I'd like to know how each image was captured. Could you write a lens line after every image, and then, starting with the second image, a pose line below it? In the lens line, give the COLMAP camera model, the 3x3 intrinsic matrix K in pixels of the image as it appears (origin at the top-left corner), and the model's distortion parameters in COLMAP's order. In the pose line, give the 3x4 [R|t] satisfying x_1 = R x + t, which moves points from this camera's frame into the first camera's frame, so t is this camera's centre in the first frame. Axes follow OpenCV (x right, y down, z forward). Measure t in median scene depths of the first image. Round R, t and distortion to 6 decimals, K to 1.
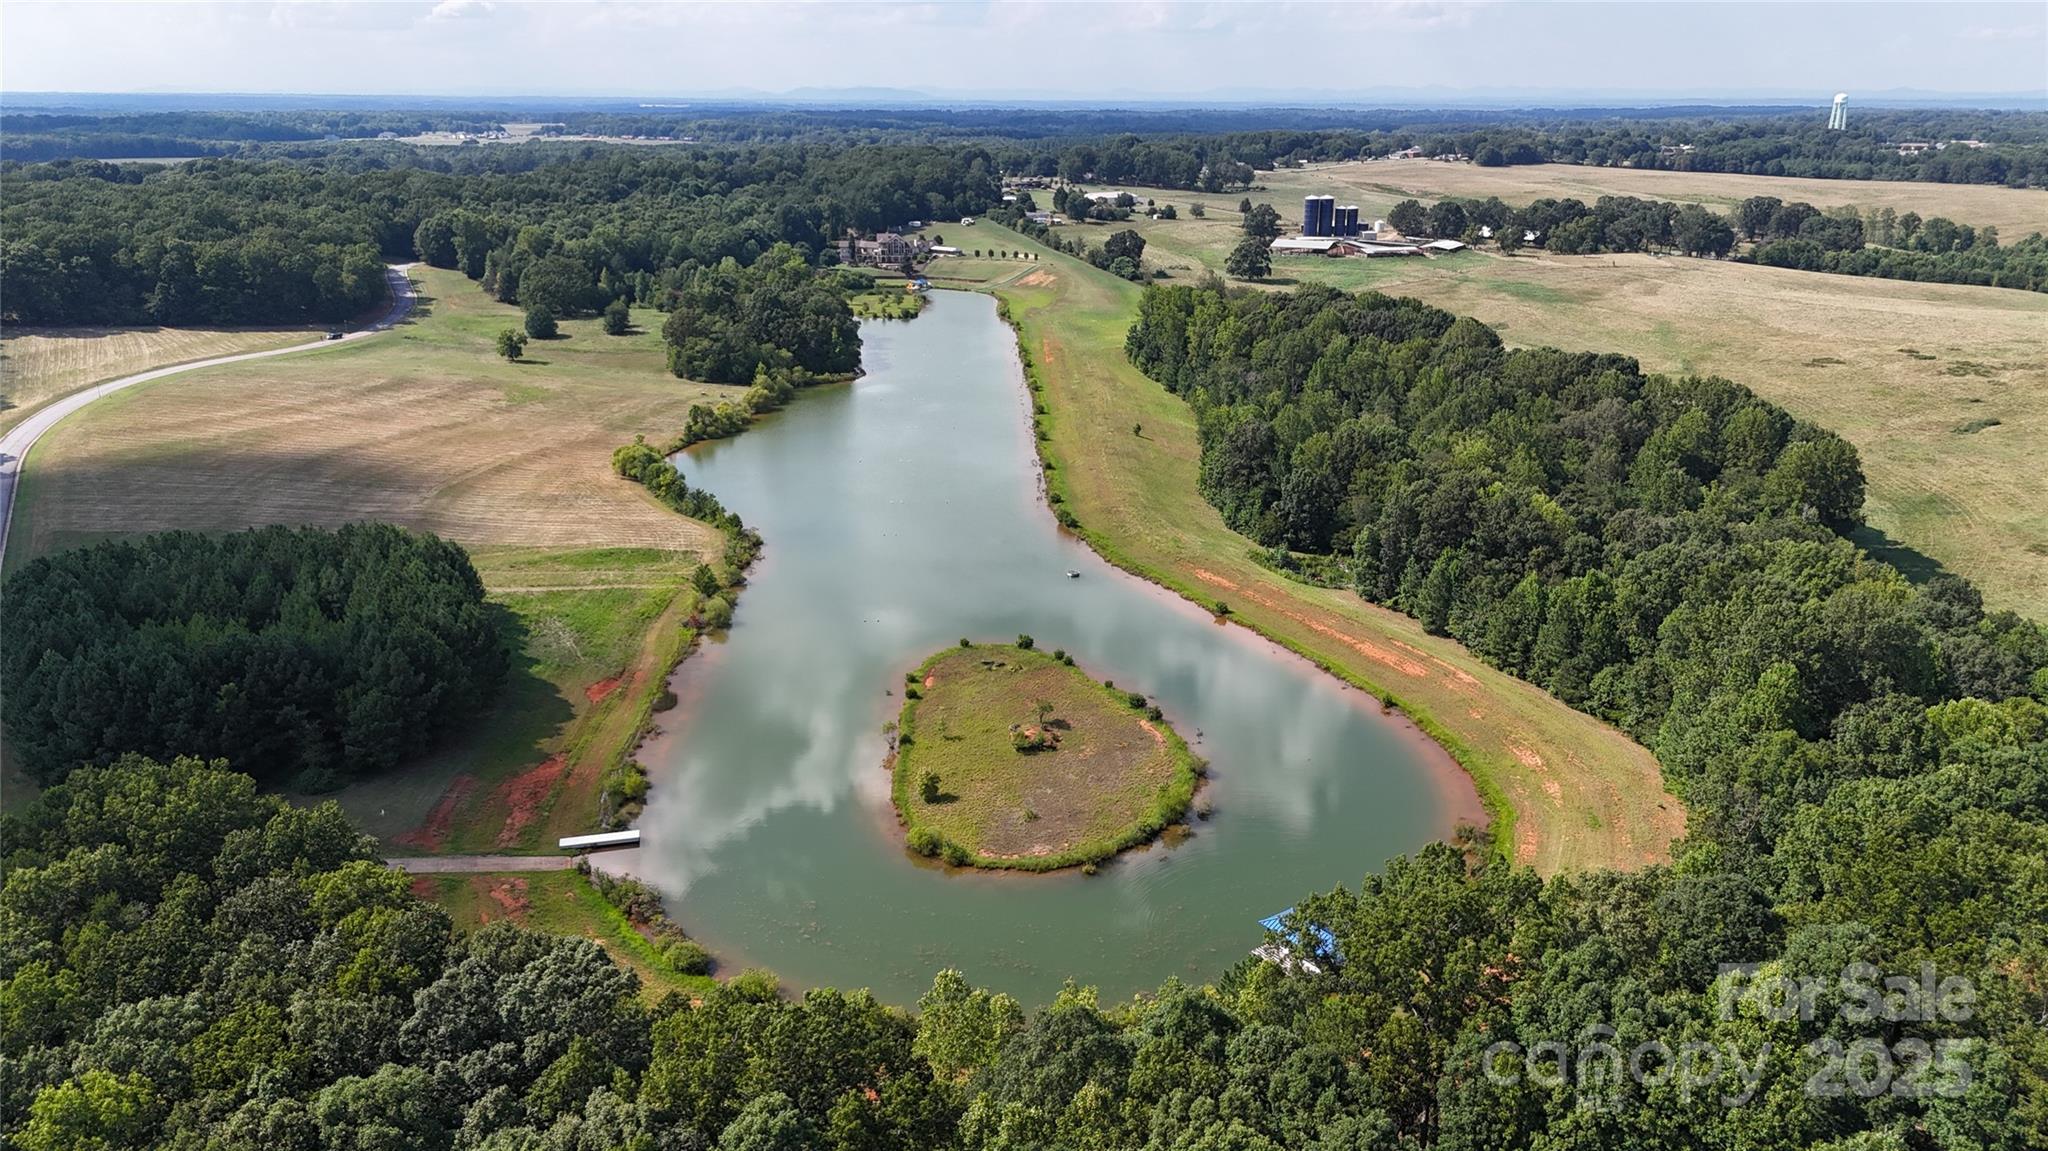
lens RADIAL K [[1497.2, 0, 1024.0], [0, 1497.2, 575.5], [0, 0, 1]] dist [0.068394, -0.076179]
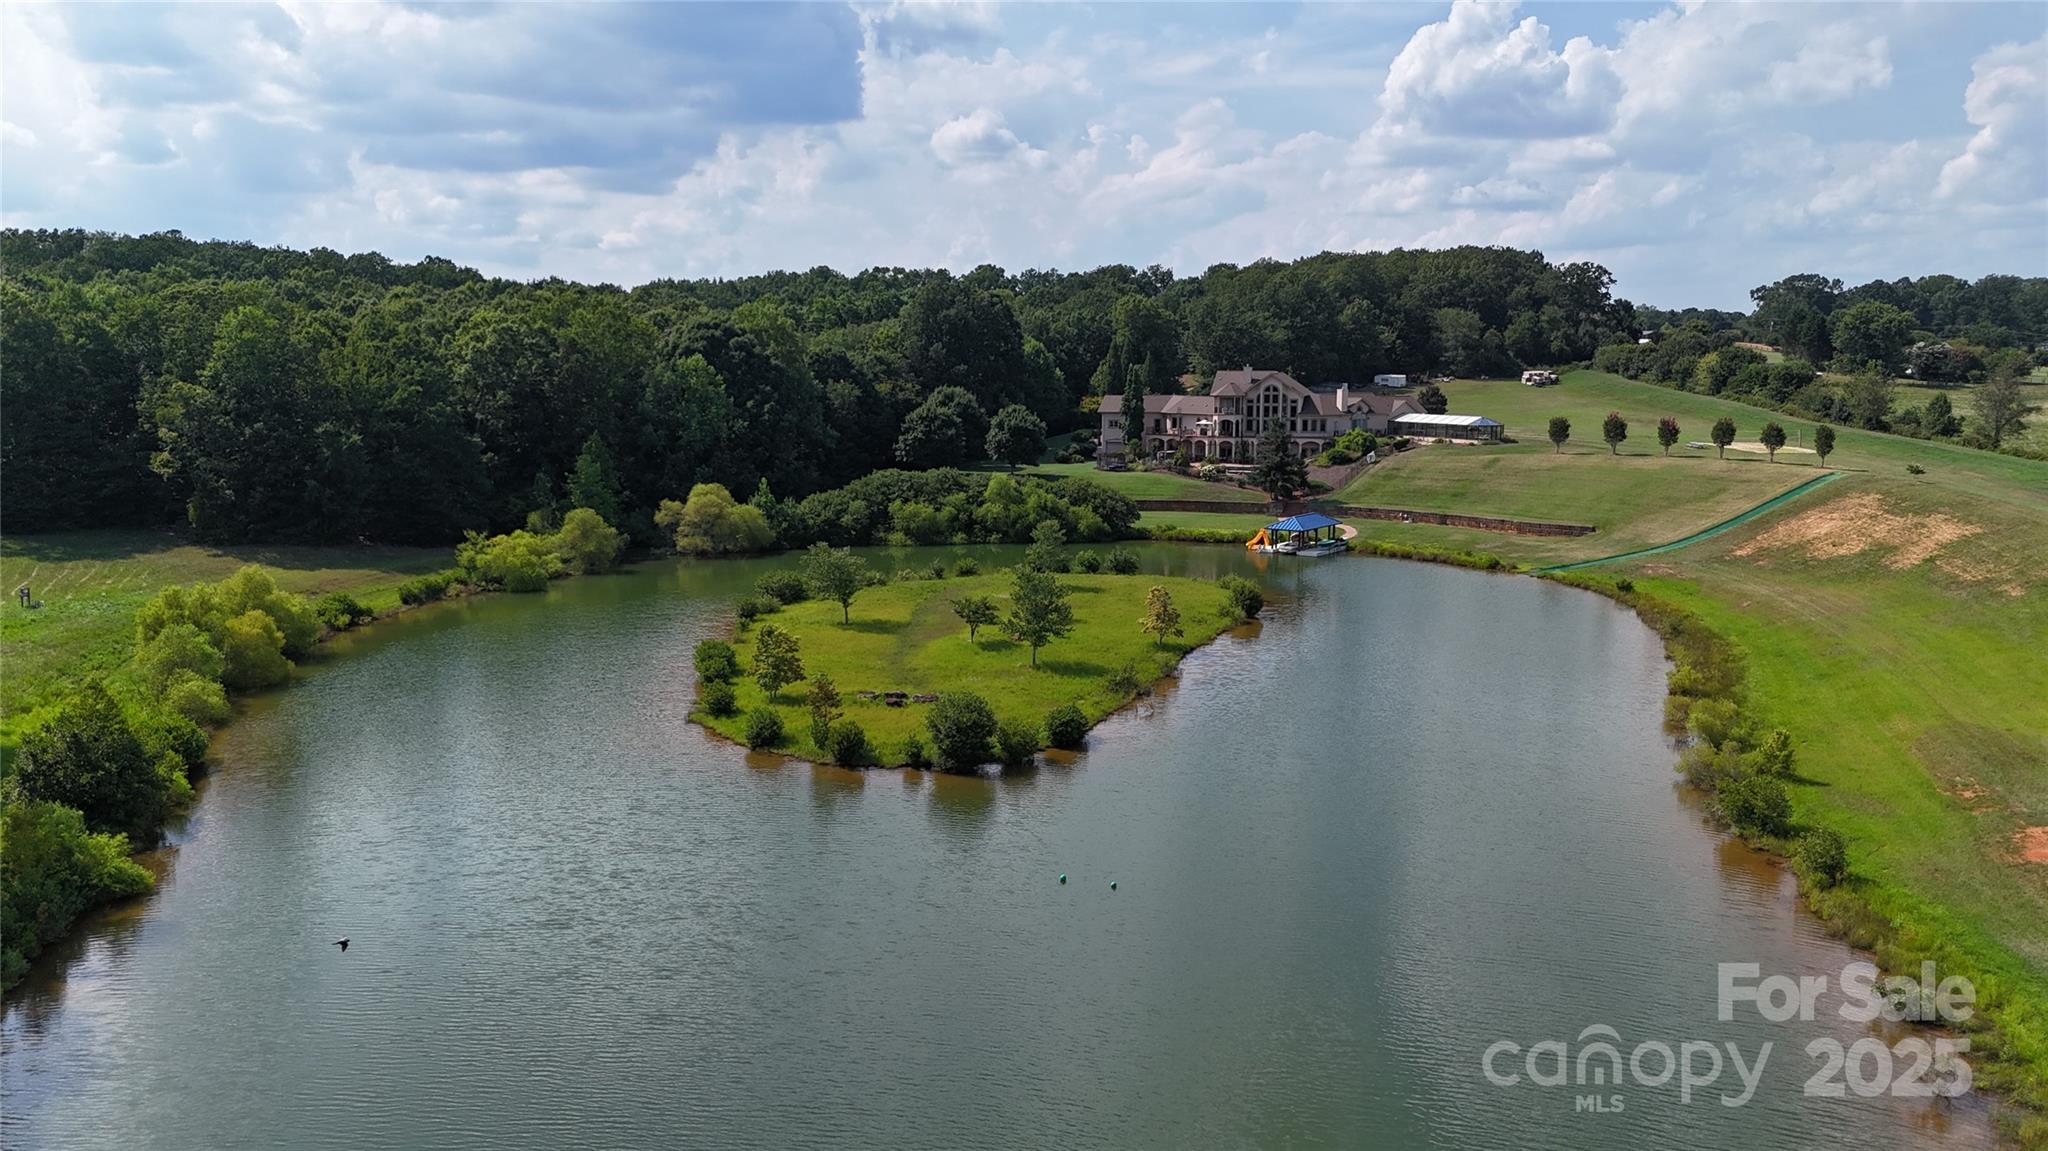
lens RADIAL K [[1481.6, 0, 1024.0], [0, 1481.6, 575.5], [0, 0, 1]] dist [0.002320, 0.001045]
pose [[0.927383, 0.048480, -0.370958, -0.024087], [-0.107610, 0.984231, -0.140392, -0.168060], [0.358302, 0.170116, 0.917976, 0.862398]]
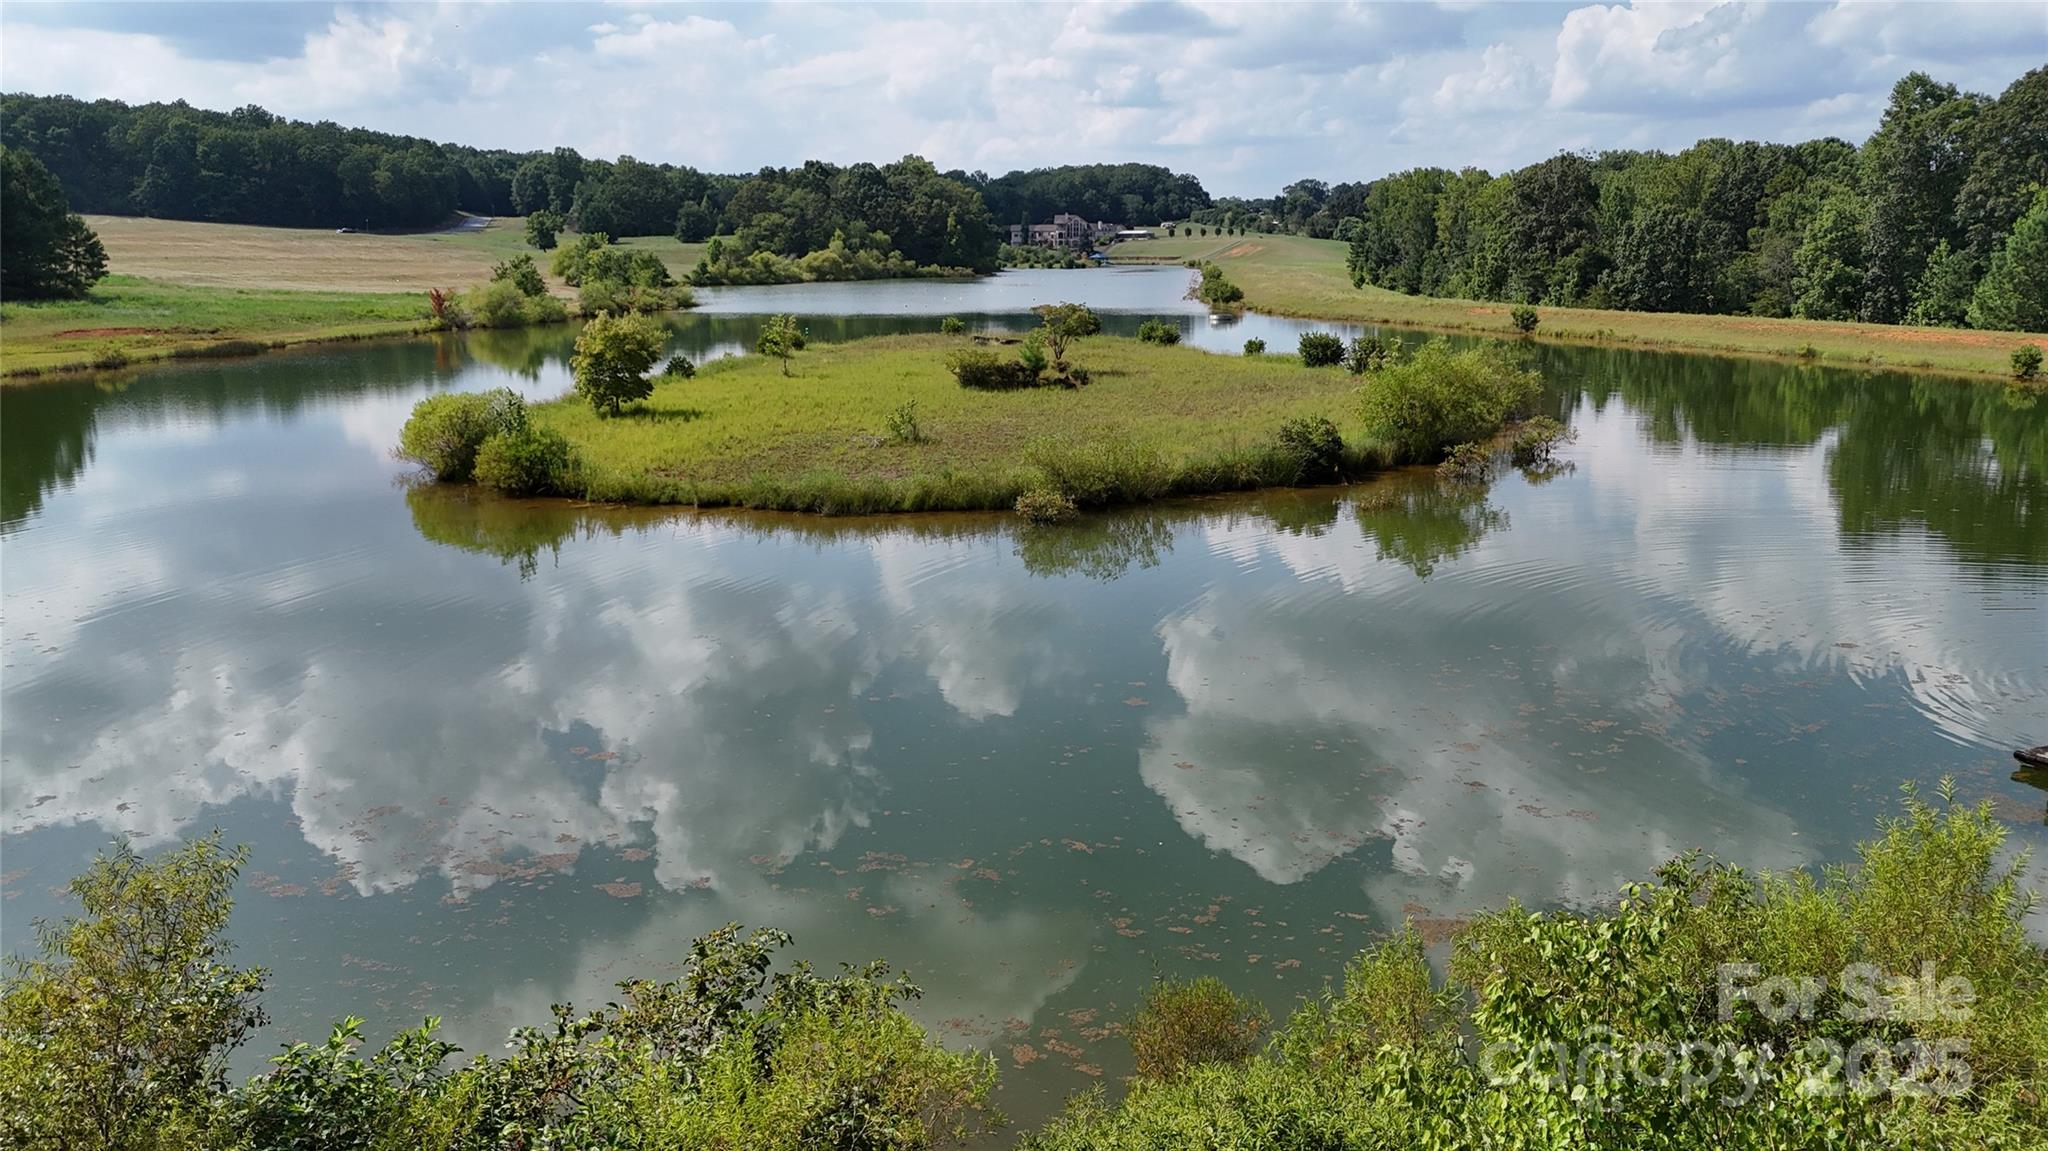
lens RADIAL K [[1497.2, 0, 1024.0], [0, 1497.2, 575.5], [0, 0, 1]] dist [0.068394, -0.076179]
pose [[0.988336, 0.030544, -0.149193, 0.021308], [-0.044532, 0.994824, -0.091337, 0.064312], [0.145631, 0.096915, 0.984581, 0.219526]]
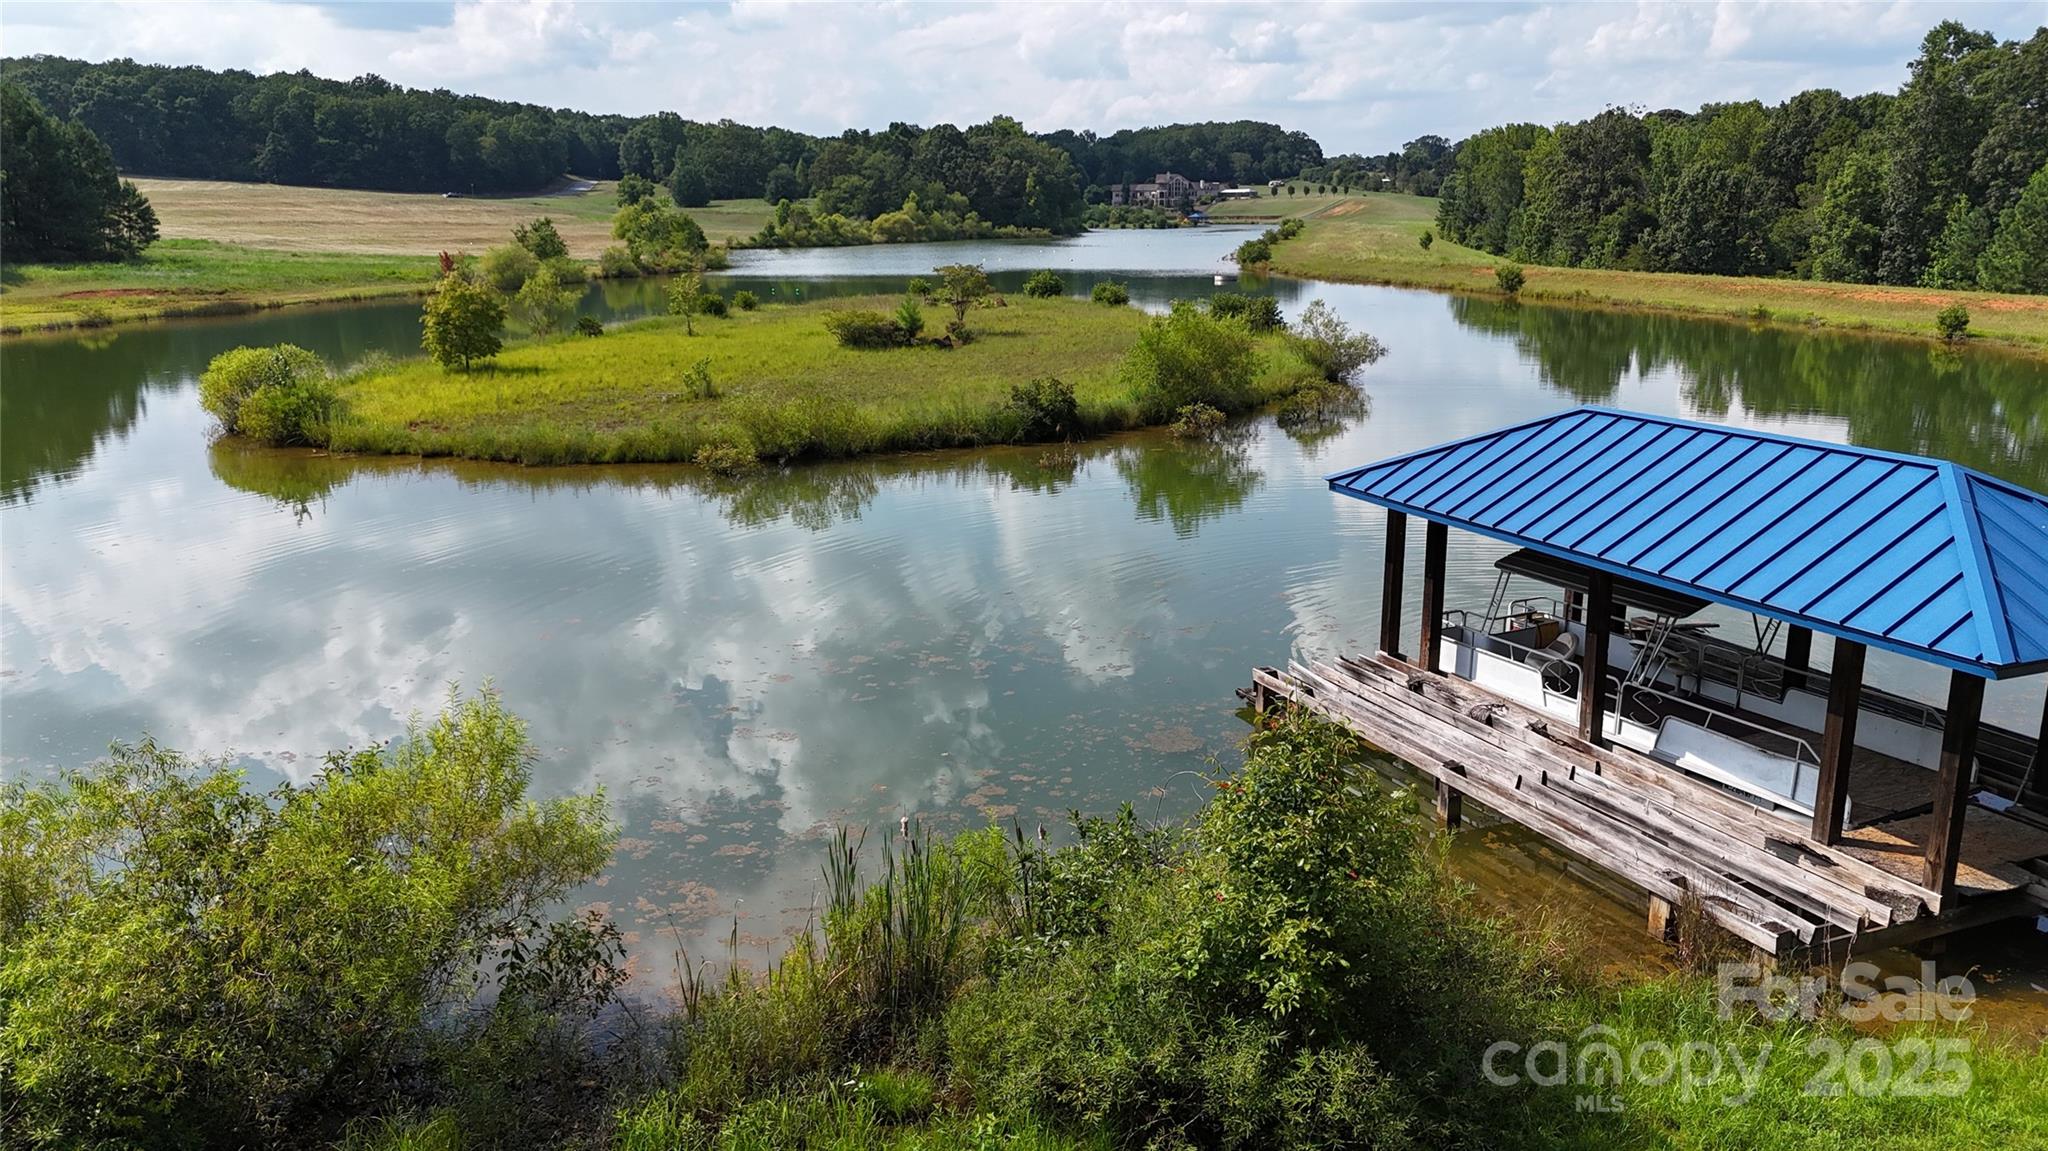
lens RADIAL K [[1497.2, 0, 1024.0], [0, 1497.2, 575.5], [0, 0, 1]] dist [0.068394, -0.076179]
pose [[0.971984, 0.049297, -0.229818, 0.041630], [-0.065167, 0.995948, -0.061981, 0.063948], [0.225831, 0.075221, 0.971258, 0.220510]]
